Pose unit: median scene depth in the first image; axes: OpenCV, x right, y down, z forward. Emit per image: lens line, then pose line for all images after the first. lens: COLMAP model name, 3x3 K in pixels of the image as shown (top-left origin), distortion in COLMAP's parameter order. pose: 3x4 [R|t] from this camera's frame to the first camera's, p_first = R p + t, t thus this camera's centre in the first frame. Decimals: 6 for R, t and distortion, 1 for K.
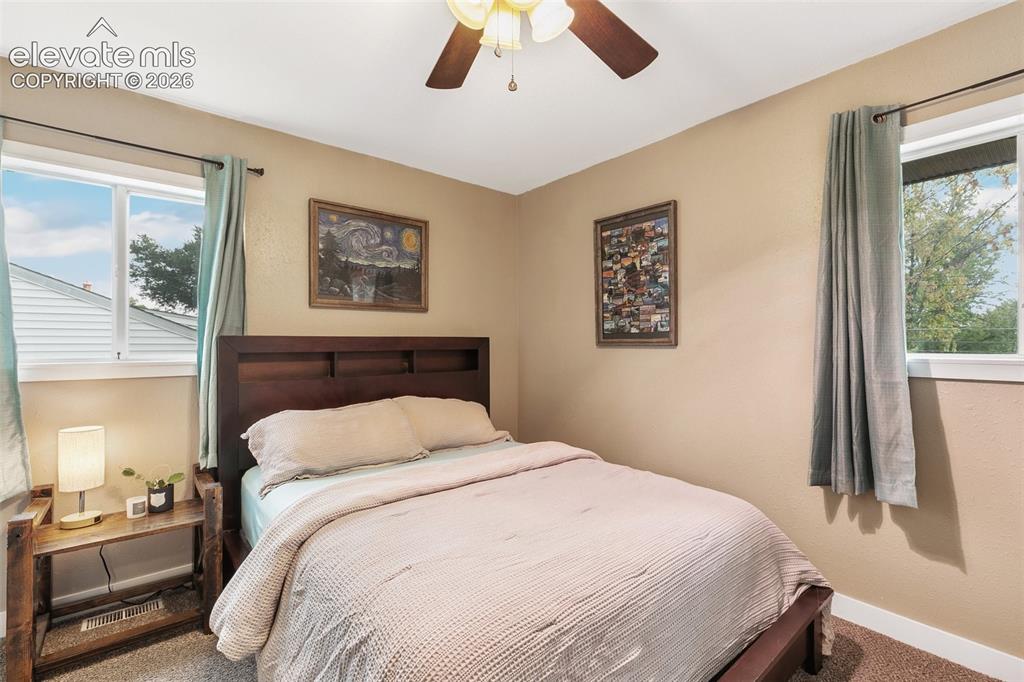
lens RADIAL K [[466.6, 0, 512.0], [0, 466.6, 341.0], [0, 0, 1]] dist [0.001710, 0.000168]
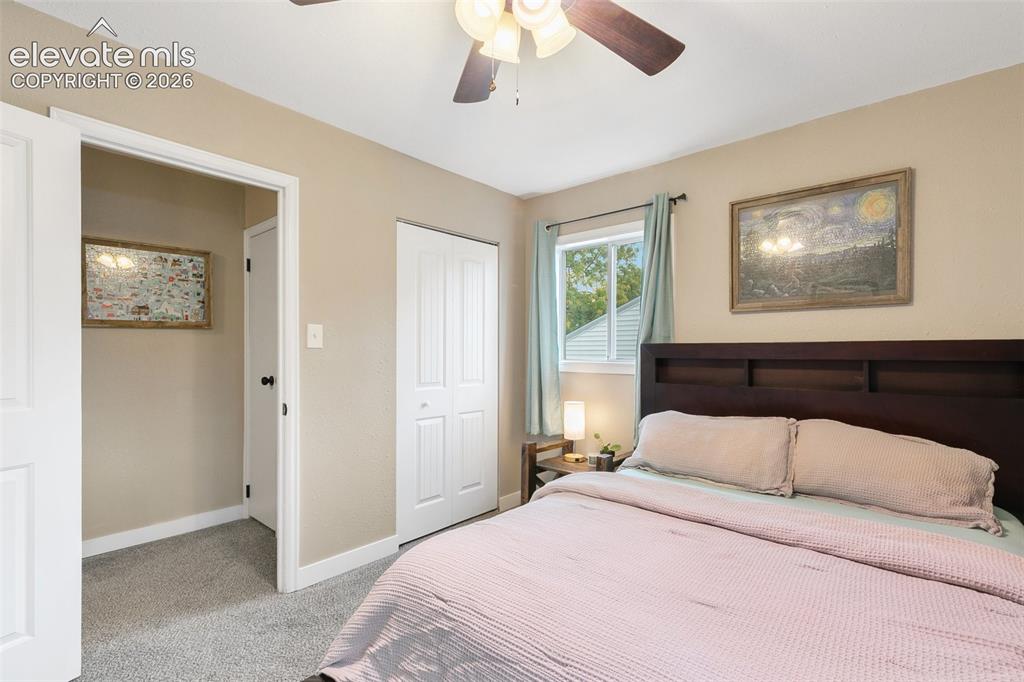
lens RADIAL K [[474.1, 0, 510.4], [0, 474.1, 349.4], [0, 0, 1]] dist [0.000970, 0.000243]
pose [[0.137684, 0.000861, -0.990476, 0.550043], [0.002550, 0.999996, 0.001224, 0.001243], [0.990473, -0.002695, 0.137682, 0.447901]]
